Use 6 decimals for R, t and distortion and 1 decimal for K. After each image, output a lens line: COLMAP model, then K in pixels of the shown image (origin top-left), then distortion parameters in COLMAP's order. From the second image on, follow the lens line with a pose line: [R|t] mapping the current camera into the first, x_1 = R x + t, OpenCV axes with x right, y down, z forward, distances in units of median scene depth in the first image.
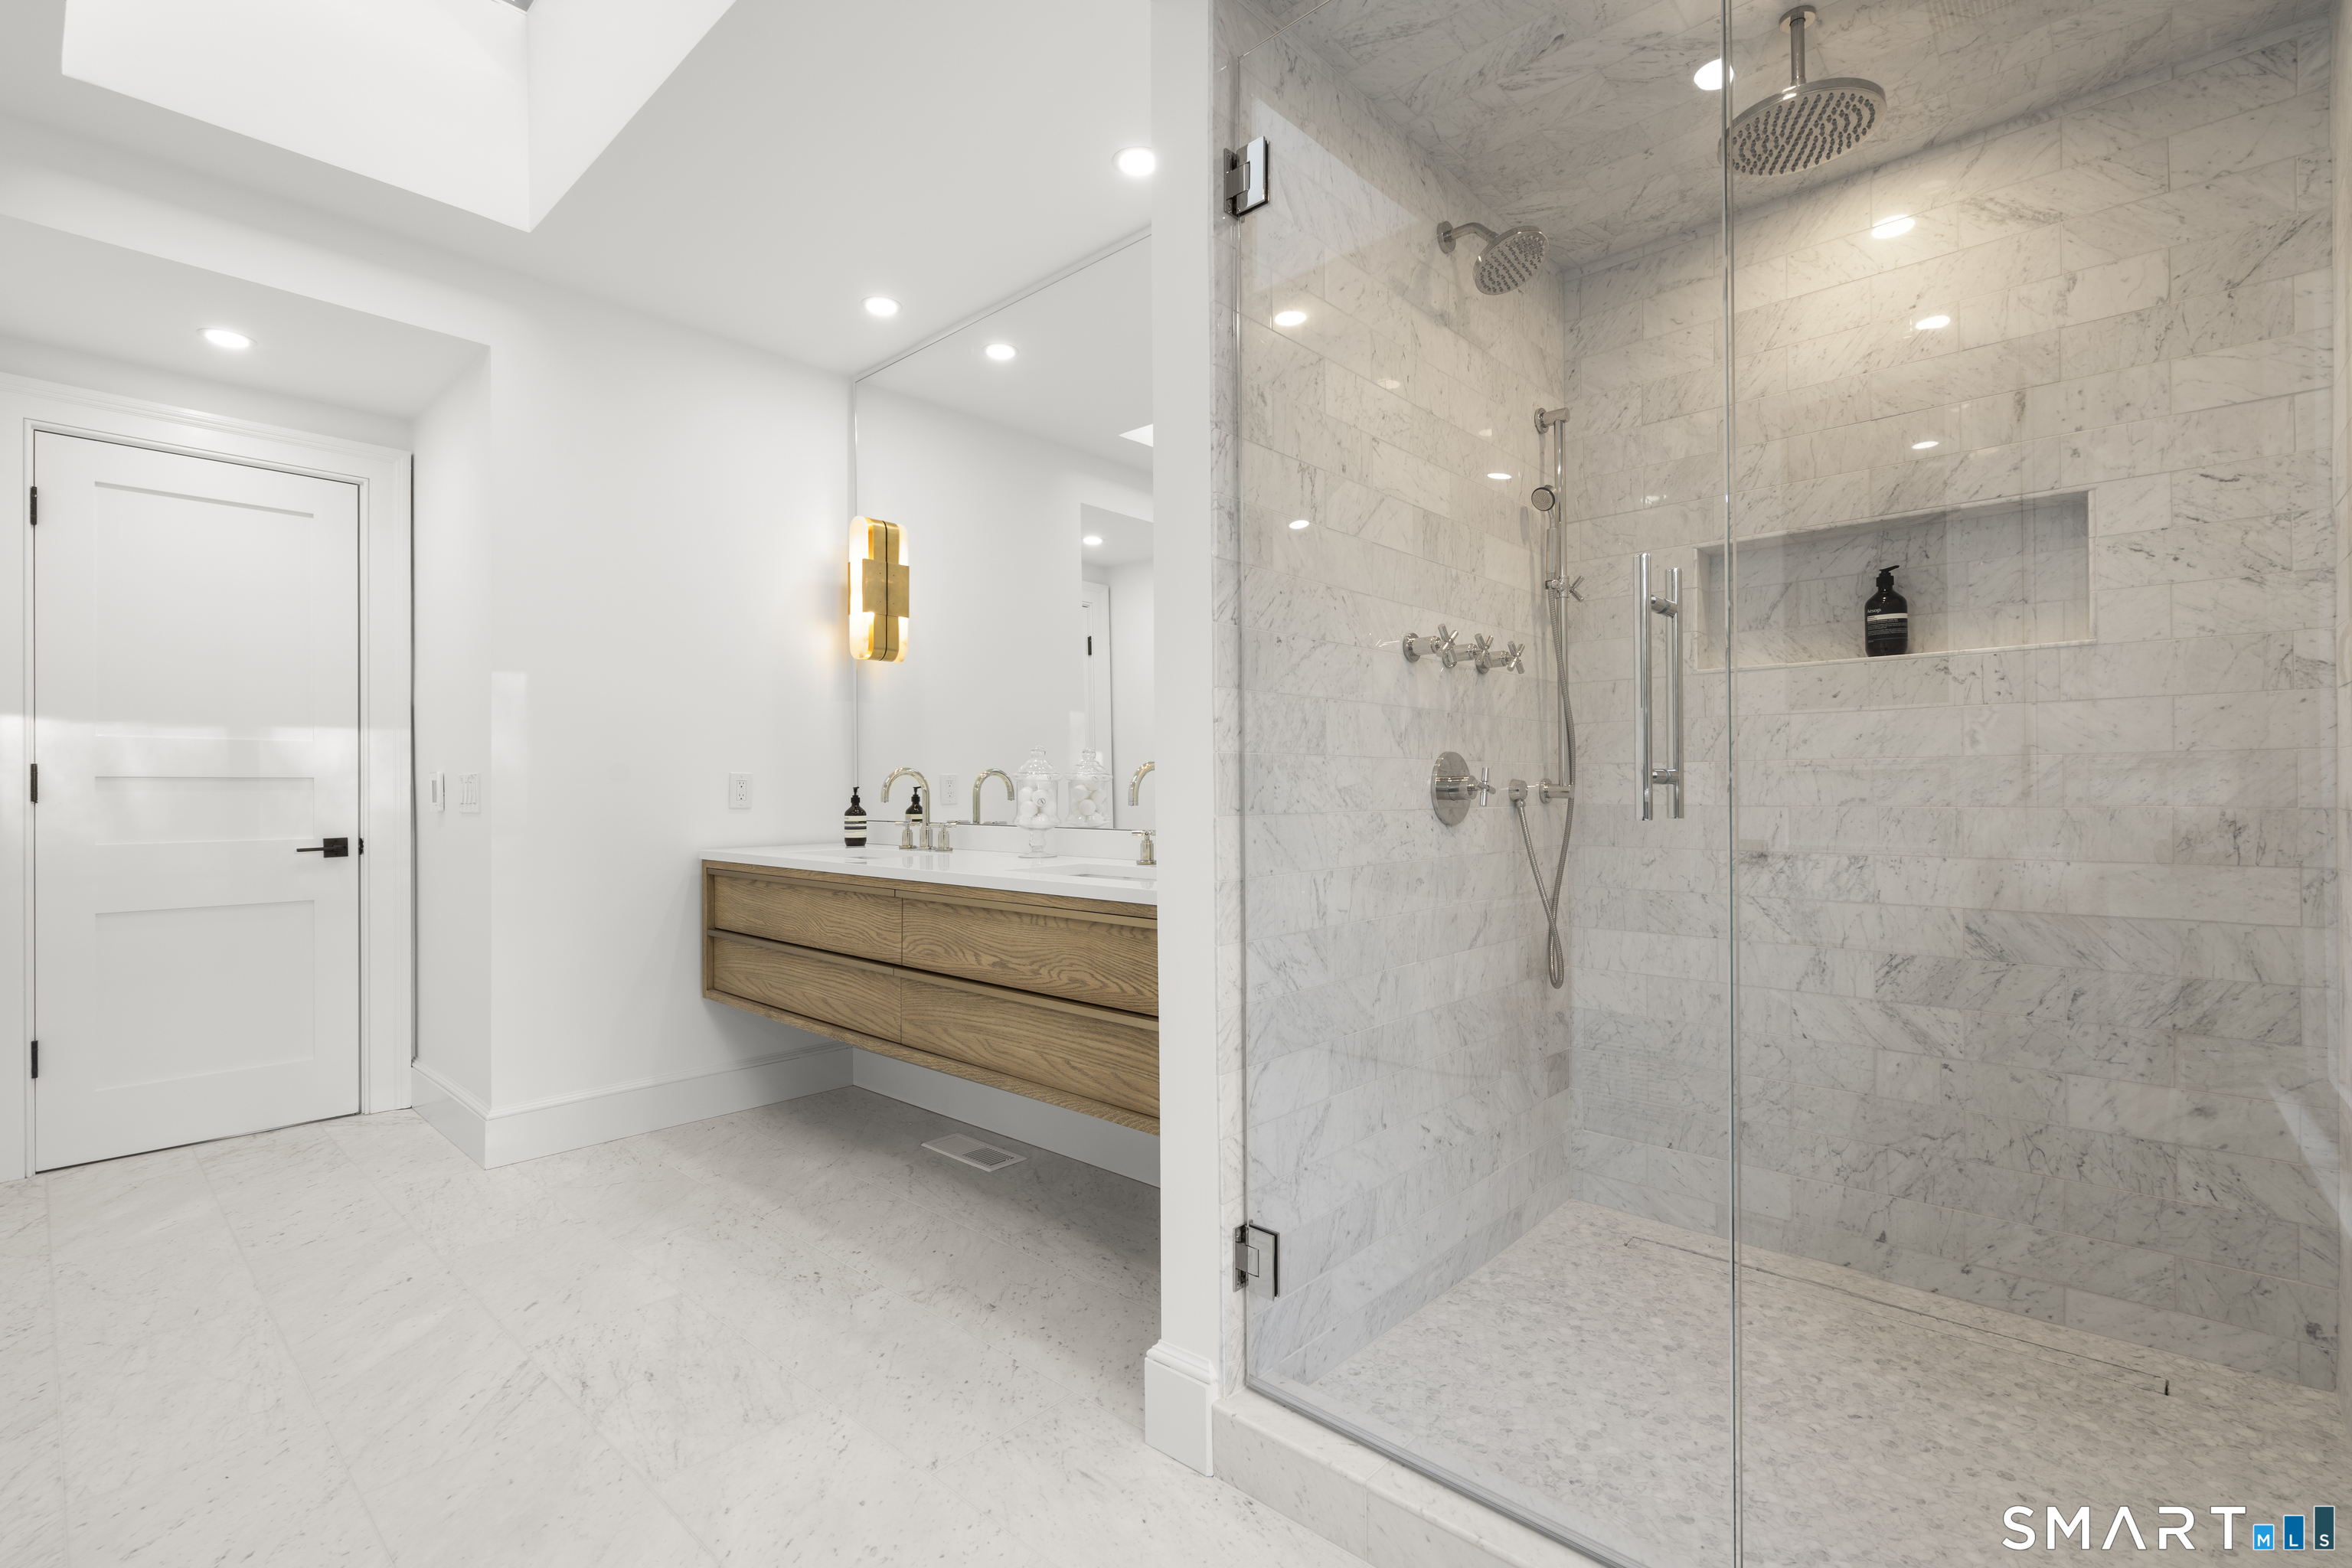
lens RADIAL K [[1054.8, 0, 1171.9], [0, 1054.8, 782.1], [0, 0, 1]] dist [-0.002258, 0.000702]
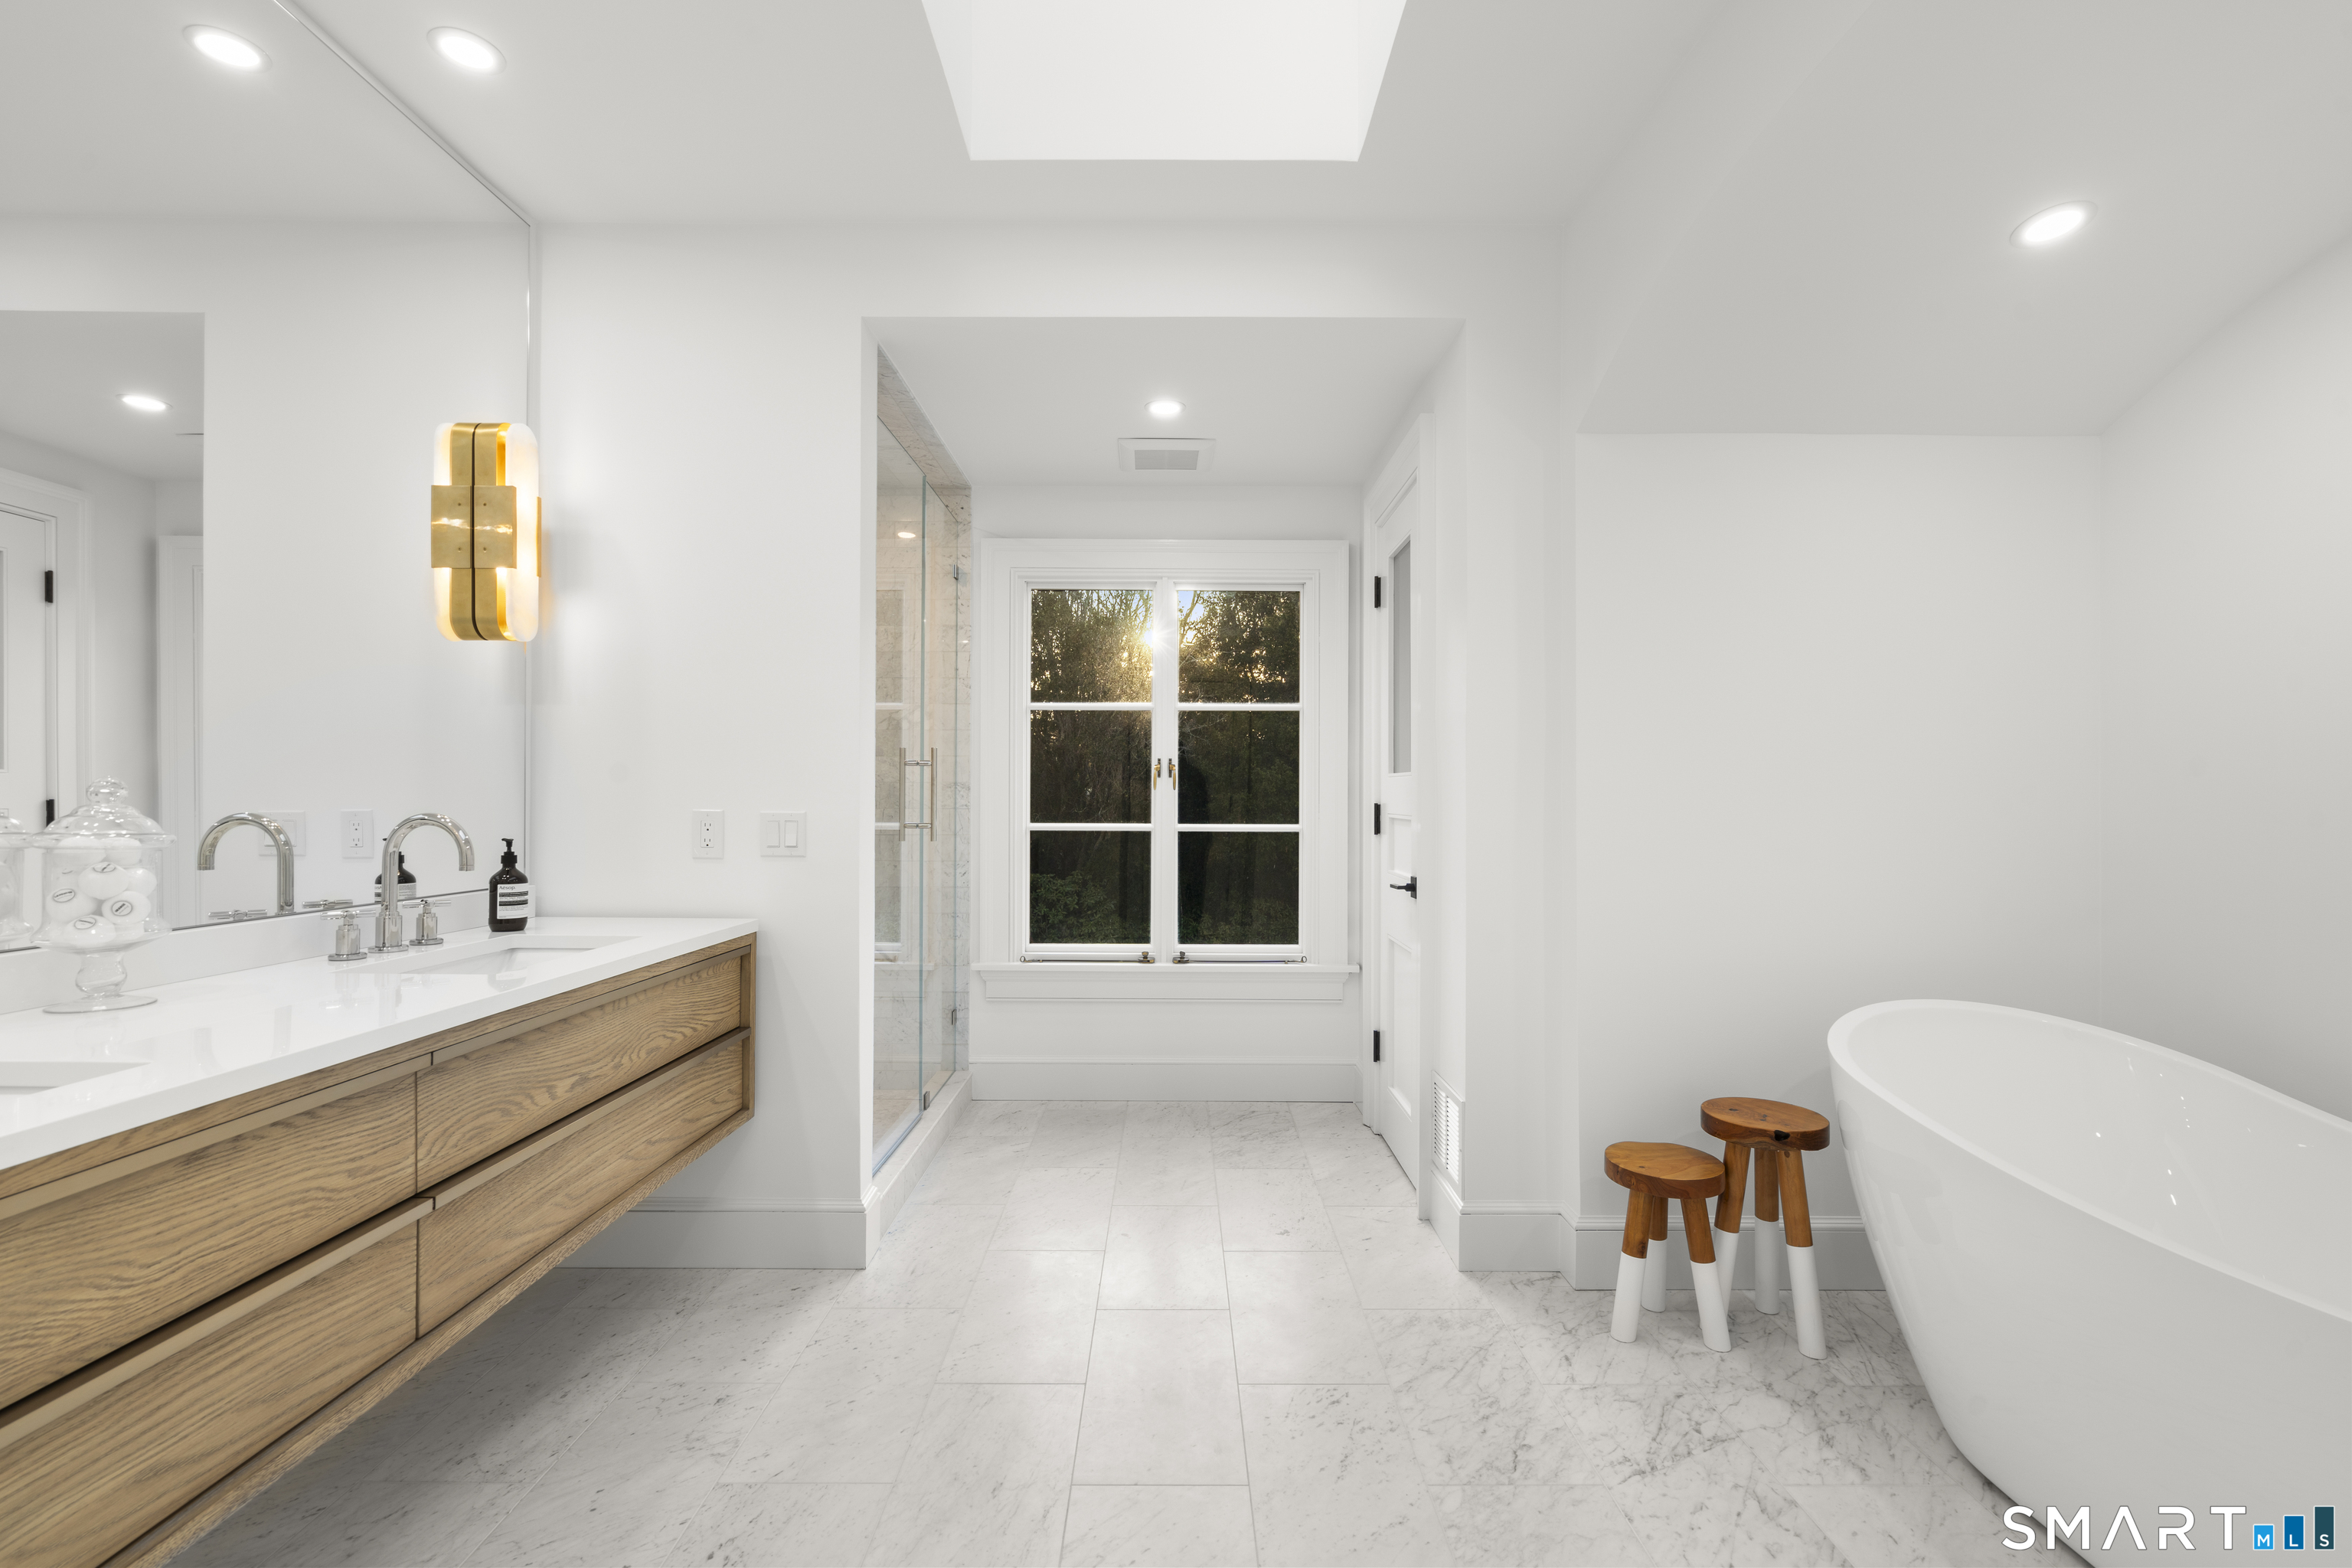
lens RADIAL K [[1054.8, 0, 1165.2], [0, 1054.8, 791.8], [0, 0, 1]] dist [-0.002258, 0.000702]
pose [[-0.673196, 0.008402, 0.739417, -1.138084], [-0.003981, 0.999880, -0.014986, -0.031124], [-0.739454, -0.013032, -0.673081, 1.348845]]
